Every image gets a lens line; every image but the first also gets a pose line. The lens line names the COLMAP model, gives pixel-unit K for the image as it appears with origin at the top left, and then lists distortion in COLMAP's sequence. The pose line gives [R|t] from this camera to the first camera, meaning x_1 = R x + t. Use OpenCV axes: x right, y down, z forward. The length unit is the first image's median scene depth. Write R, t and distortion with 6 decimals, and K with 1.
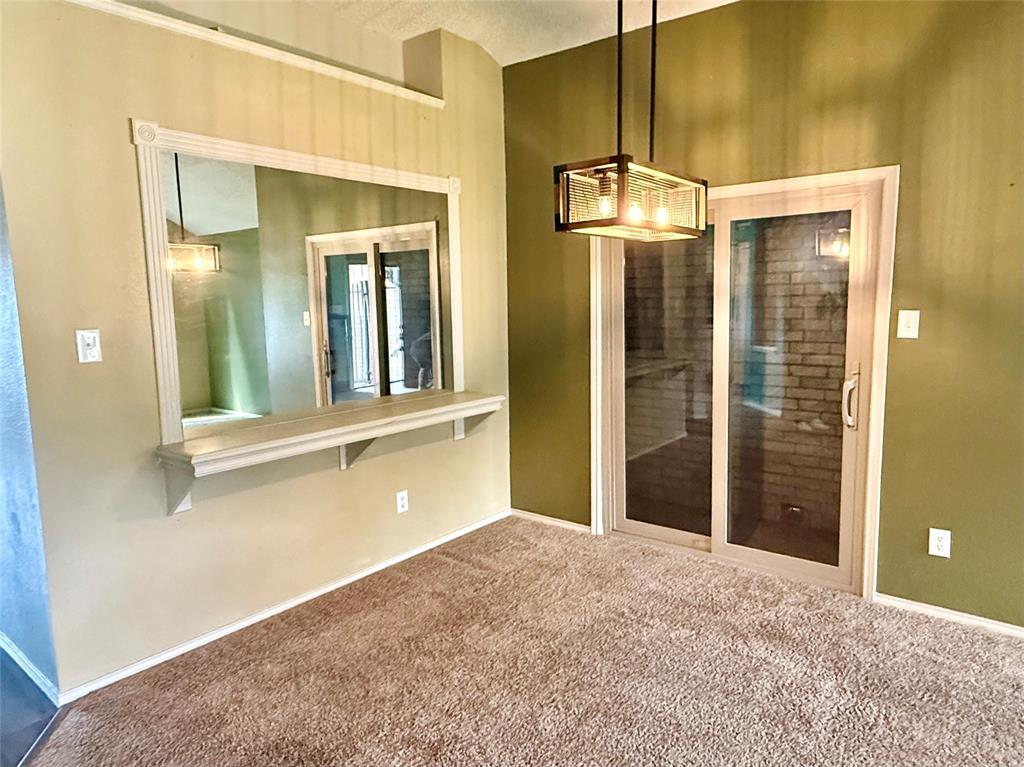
lens RADIAL K [[642.4, 0, 504.0], [0, 642.4, 386.1], [0, 0, 1]] dist [-0.005706, 0.001175]
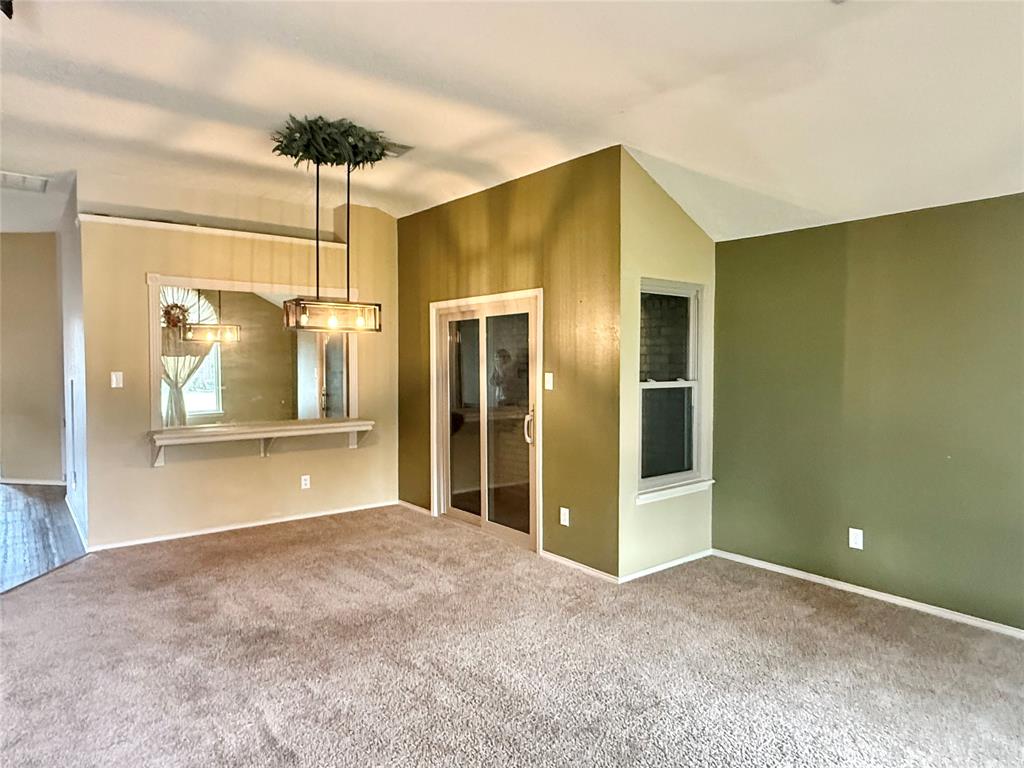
lens RADIAL K [[642.4, 0, 521.4], [0, 642.4, 381.5], [0, 0, 1]] dist [-0.005706, 0.001175]
pose [[0.975465, 0.029291, -0.218196, 0.840351], [-0.050219, 0.994585, -0.090992, 0.053002], [0.214349, 0.099717, 0.971654, -0.578387]]
